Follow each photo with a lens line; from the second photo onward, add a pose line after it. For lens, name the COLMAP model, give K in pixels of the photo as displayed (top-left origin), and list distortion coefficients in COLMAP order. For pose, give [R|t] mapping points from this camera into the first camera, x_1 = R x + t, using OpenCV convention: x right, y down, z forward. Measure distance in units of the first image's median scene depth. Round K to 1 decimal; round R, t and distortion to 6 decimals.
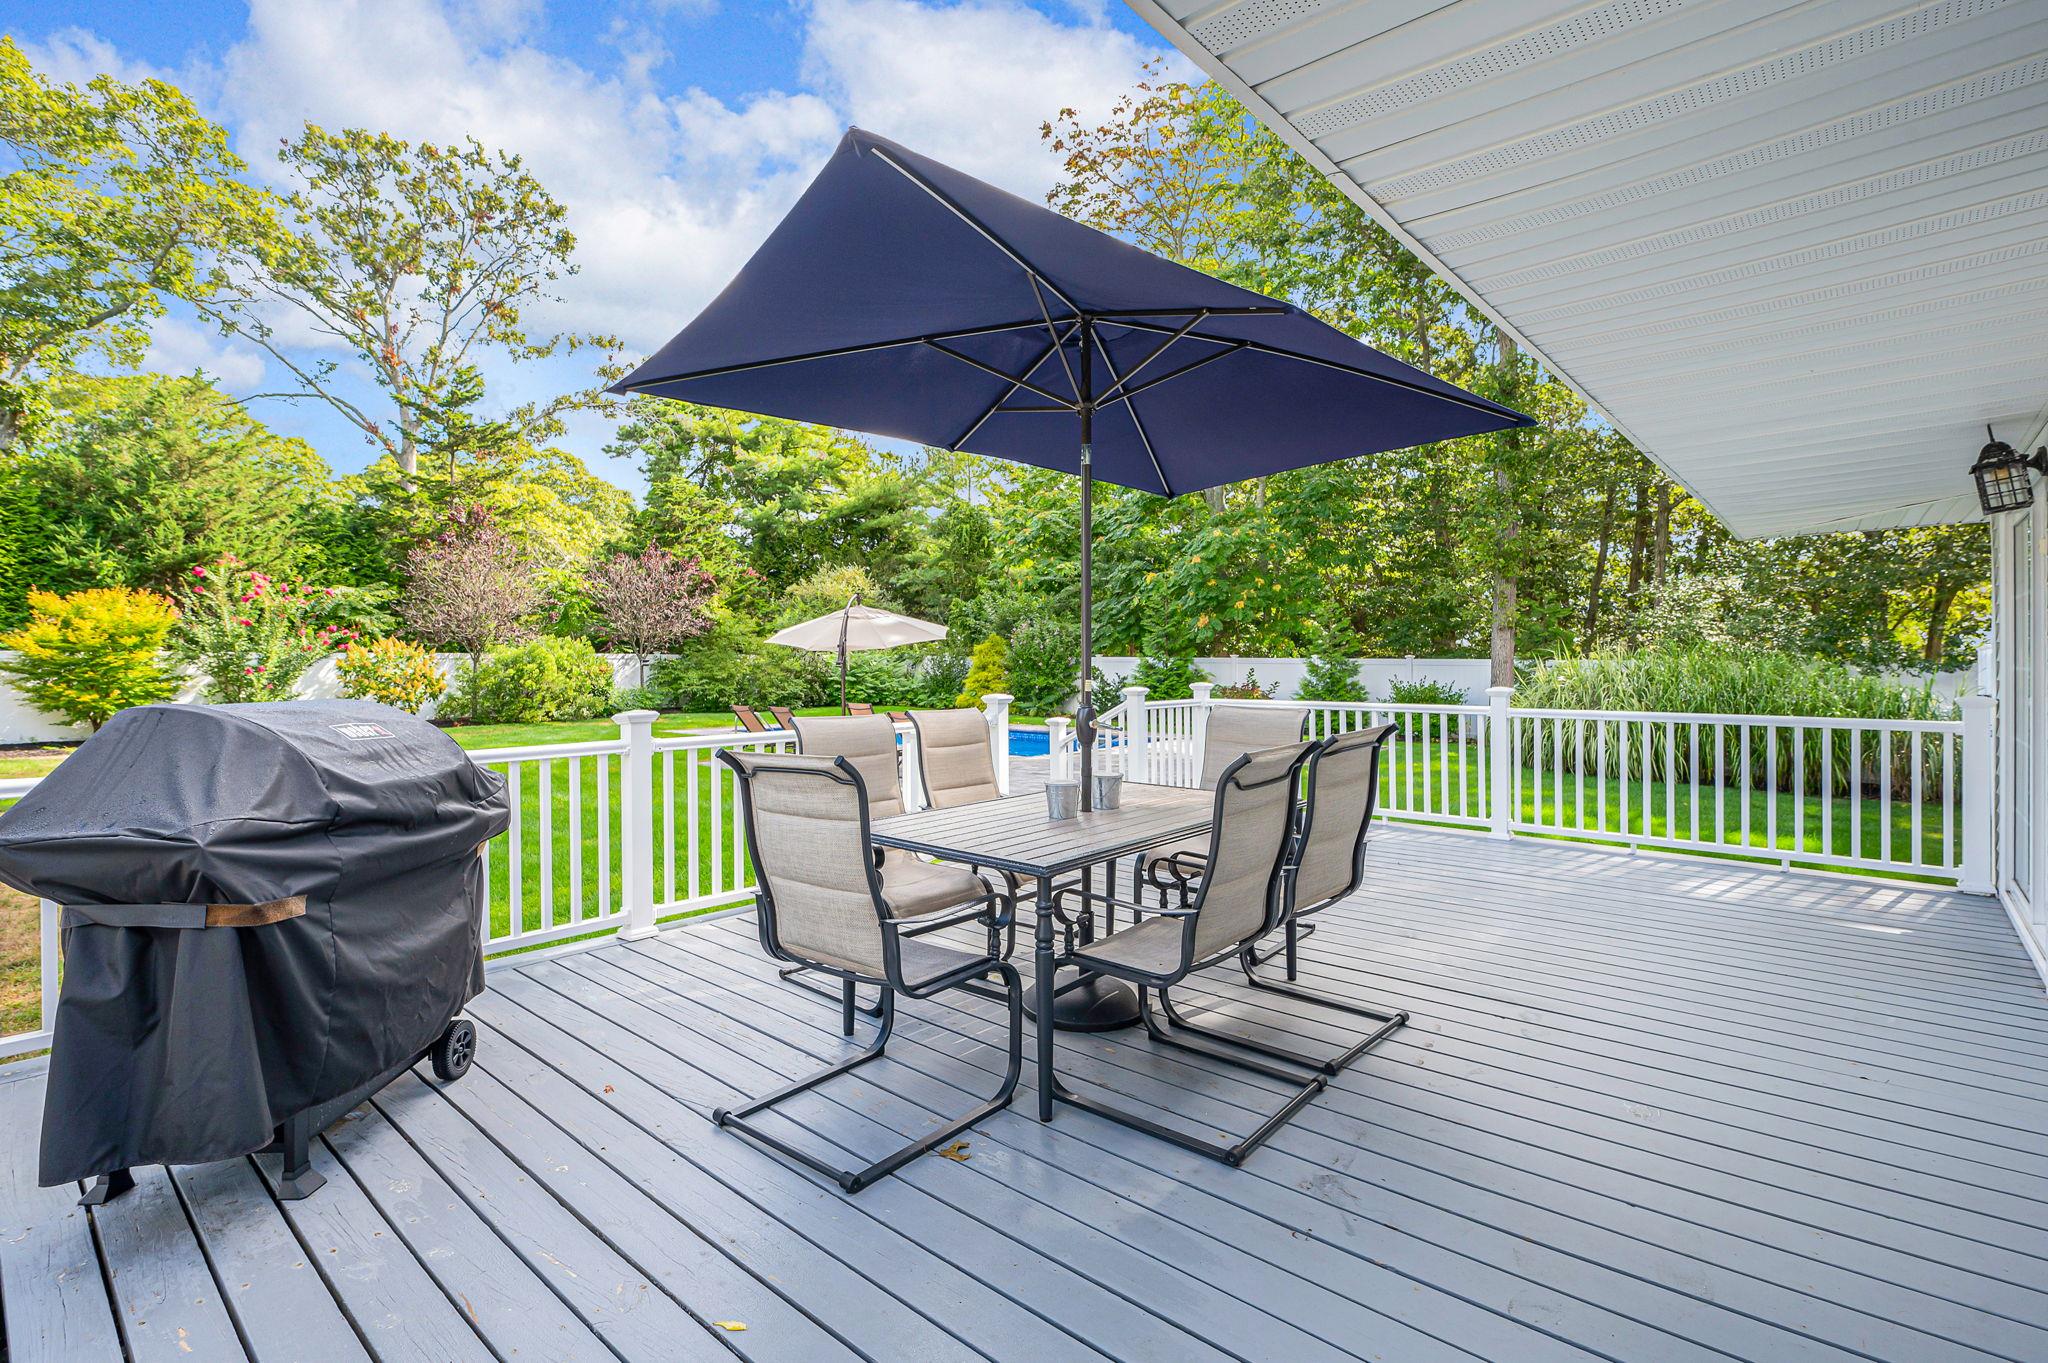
lens RADIAL K [[815.7, 0, 1015.5], [0, 815.7, 707.6], [0, 0, 1]] dist [0.000174, 0.000018]
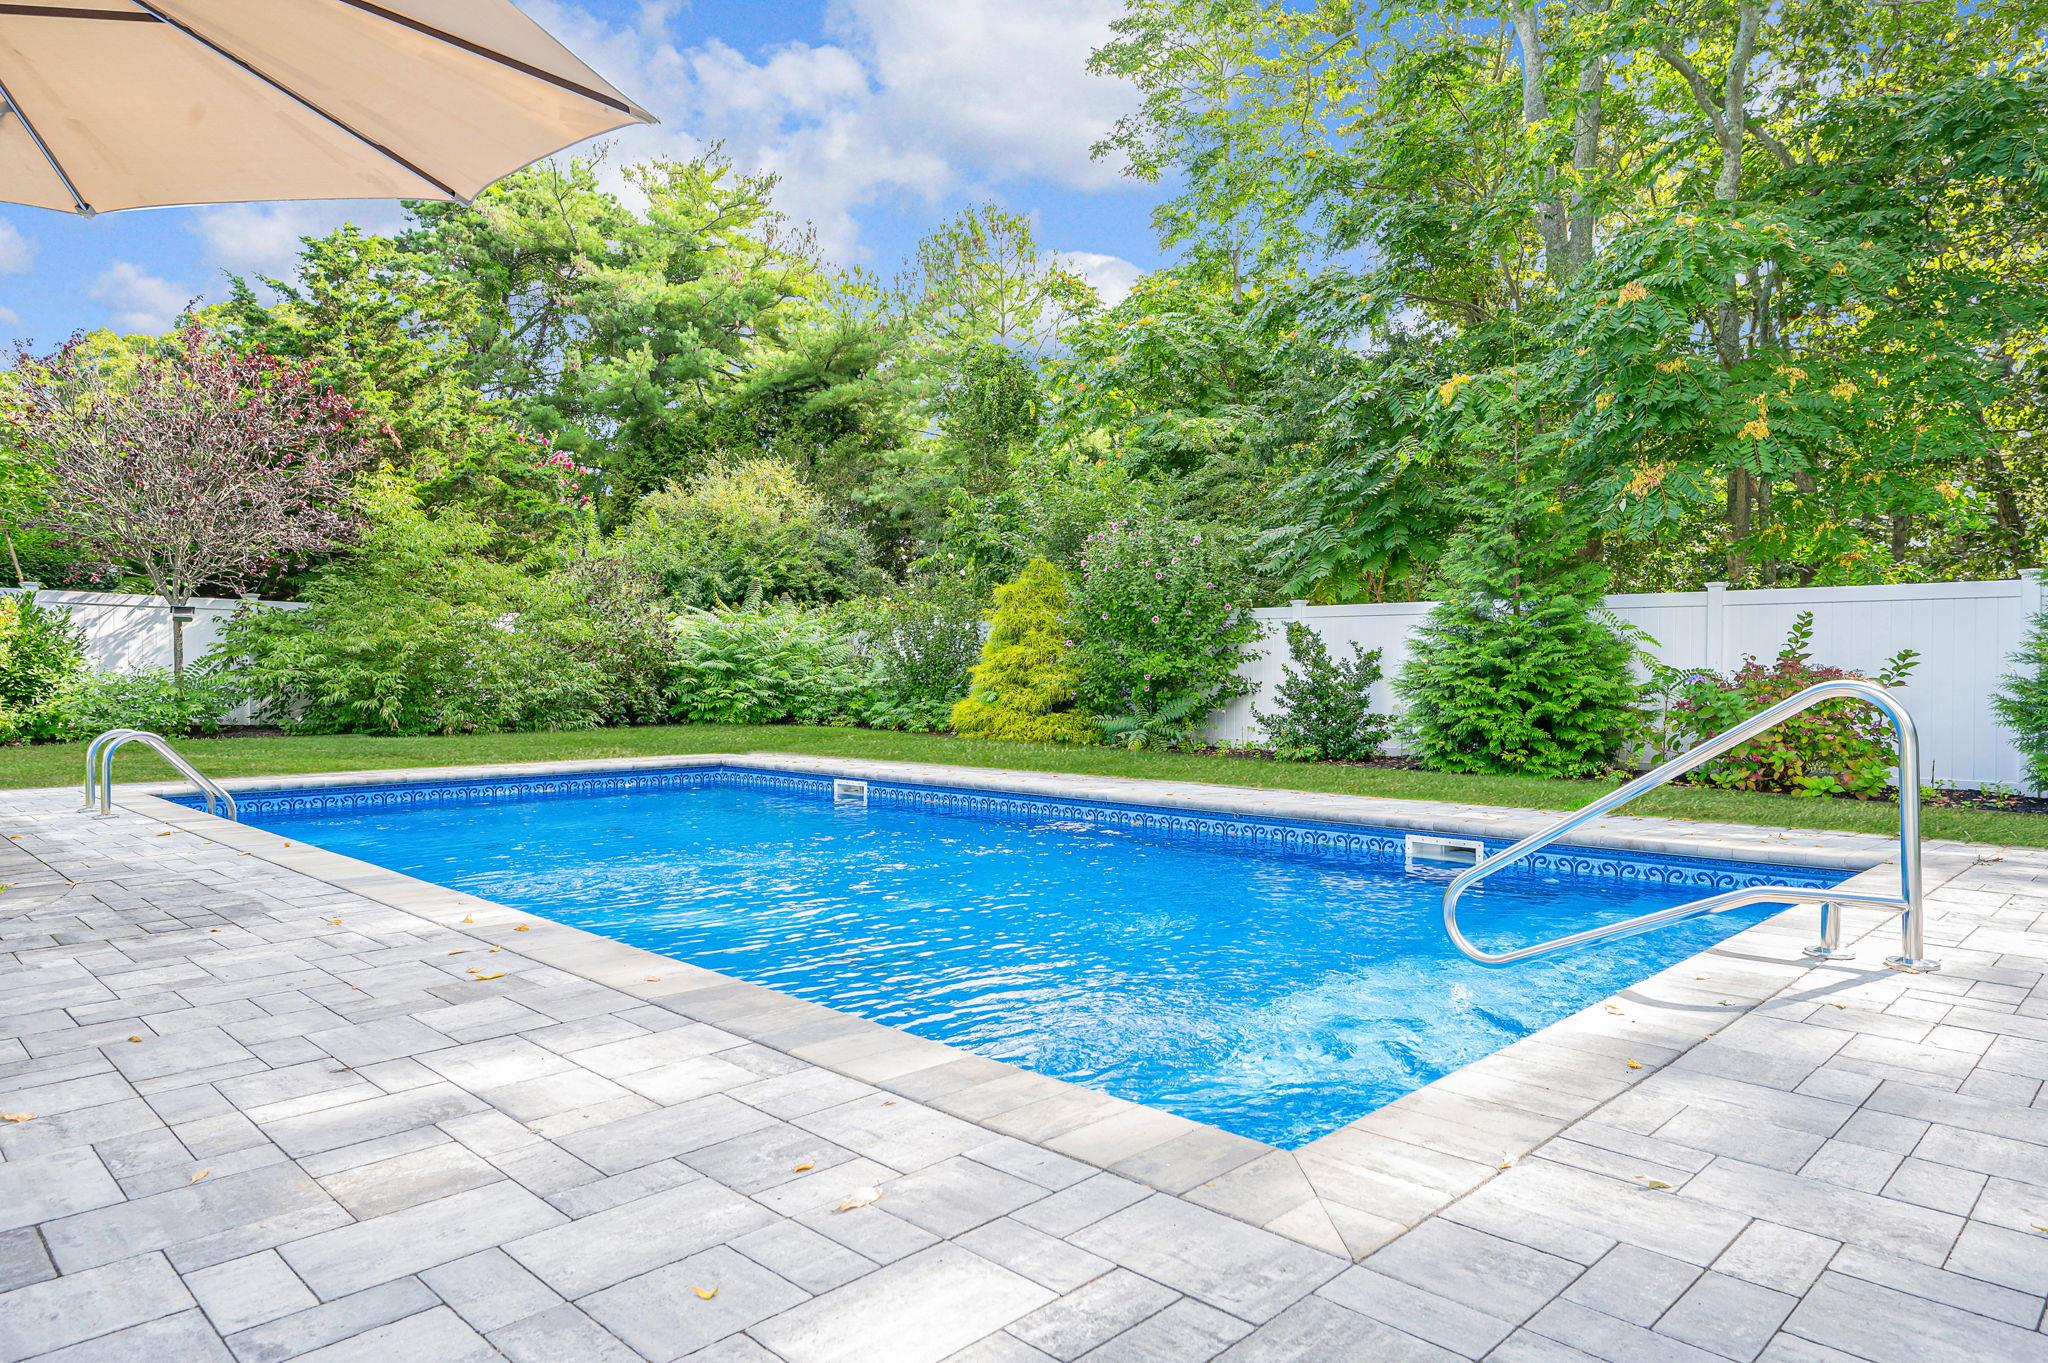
lens RADIAL K [[815.7, 0, 1015.5], [0, 815.7, 707.6], [0, 0, 1]] dist [0.000174, 0.000018]
pose [[0.997063, 0.003212, -0.076520, -0.006436], [-0.006482, 0.999074, -0.042526, 0.006002], [0.076313, 0.042897, 0.996161, 0.566638]]
